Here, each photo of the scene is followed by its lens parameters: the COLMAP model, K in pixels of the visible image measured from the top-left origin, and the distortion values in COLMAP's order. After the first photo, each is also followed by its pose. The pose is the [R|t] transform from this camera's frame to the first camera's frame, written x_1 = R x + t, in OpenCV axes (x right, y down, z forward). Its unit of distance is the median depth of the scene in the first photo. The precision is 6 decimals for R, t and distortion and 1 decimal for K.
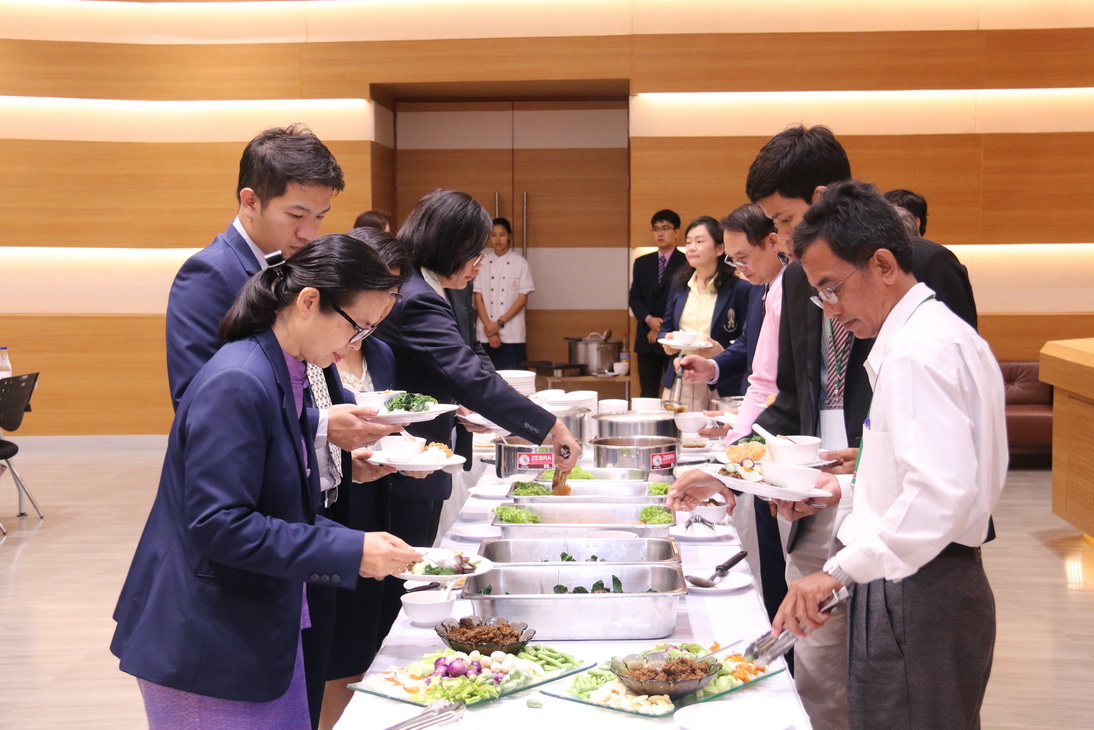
lens RADIAL K [[1703.9, 0, 545.0], [0, 1703.9, 365.5], [0, 0, 1]] dist [0.211502, 0.000000]
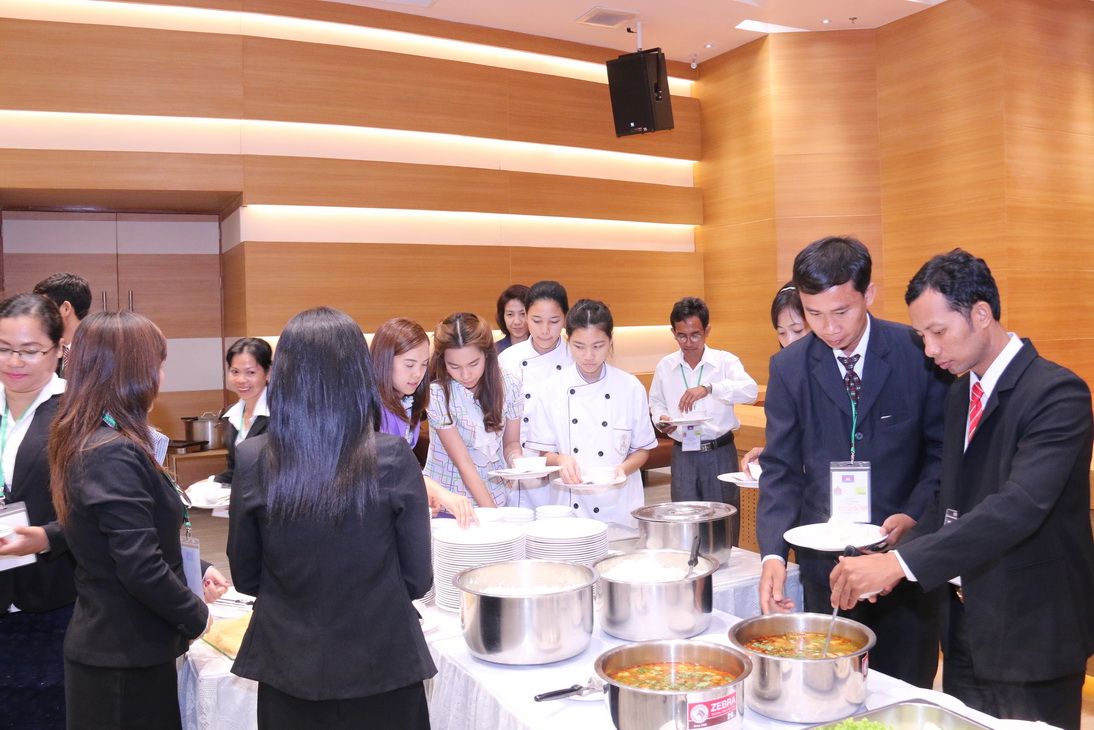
lens RADIAL K [[1008.5, 0, 552.2], [0, 1008.5, 363.5], [0, 0, 1]] dist [-0.121162, 0.115579]
pose [[0.876552, -0.035338, 0.480009, -0.092478], [0.053501, 0.998274, -0.024206, -0.024545], [-0.478325, 0.046899, 0.876930, 0.317567]]
